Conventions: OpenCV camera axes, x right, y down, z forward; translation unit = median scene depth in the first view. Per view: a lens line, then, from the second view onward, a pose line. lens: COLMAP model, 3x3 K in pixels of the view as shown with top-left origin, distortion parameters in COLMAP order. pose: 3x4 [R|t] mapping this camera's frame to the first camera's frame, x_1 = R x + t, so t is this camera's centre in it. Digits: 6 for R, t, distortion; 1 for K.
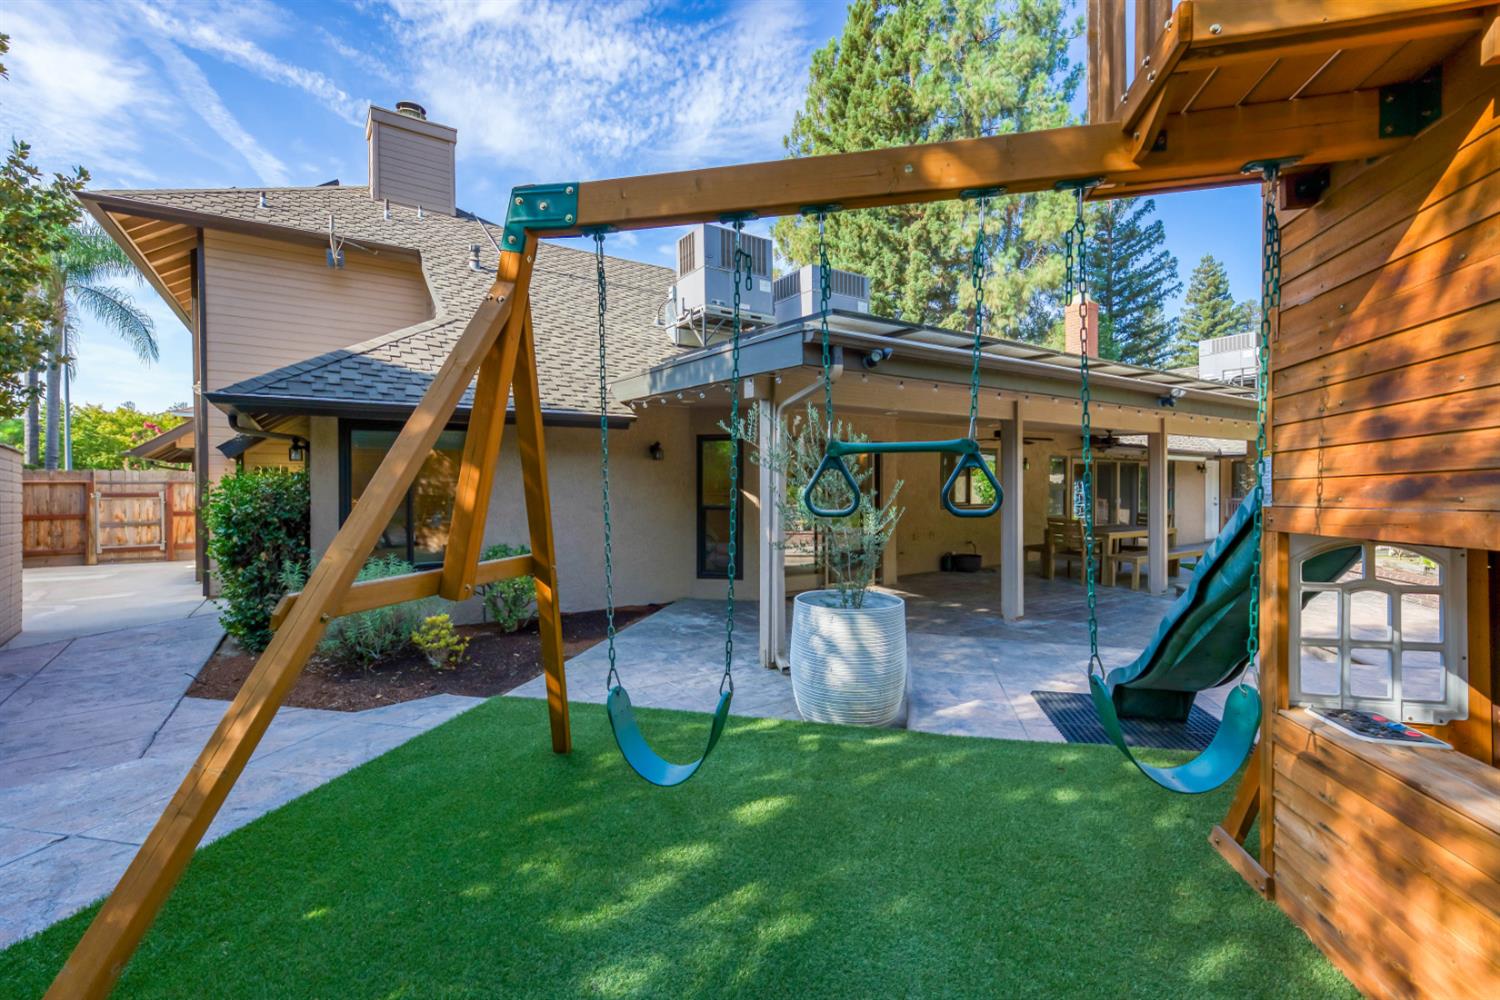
lens RADIAL K [[676.5, 0, 755.9], [0, 676.5, 496.5], [0, 0, 1]] dist [0.016775, 0.001089]
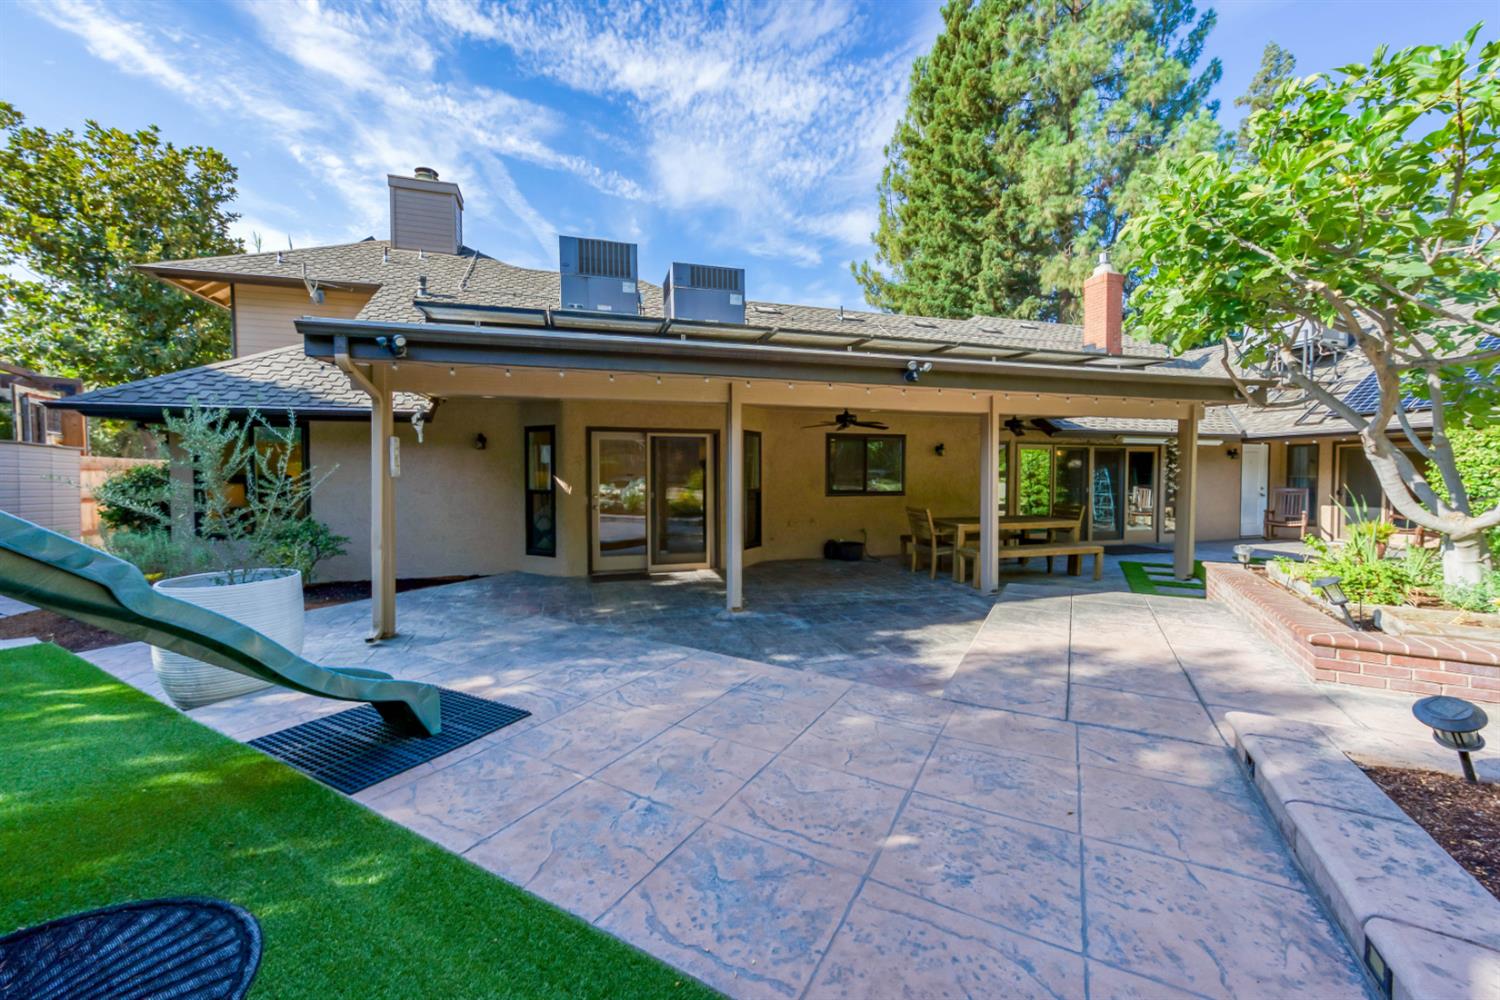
lens RADIAL K [[601.8, 0, 745.2], [0, 601.8, 494.5], [0, 0, 1]] dist [0.004524, 0.002407]
pose [[0.955179, 0.009990, -0.295860, 0.157225], [-0.005928, 0.999876, 0.014623, 0.001313], [0.295969, -0.012214, 0.955119, 0.043675]]
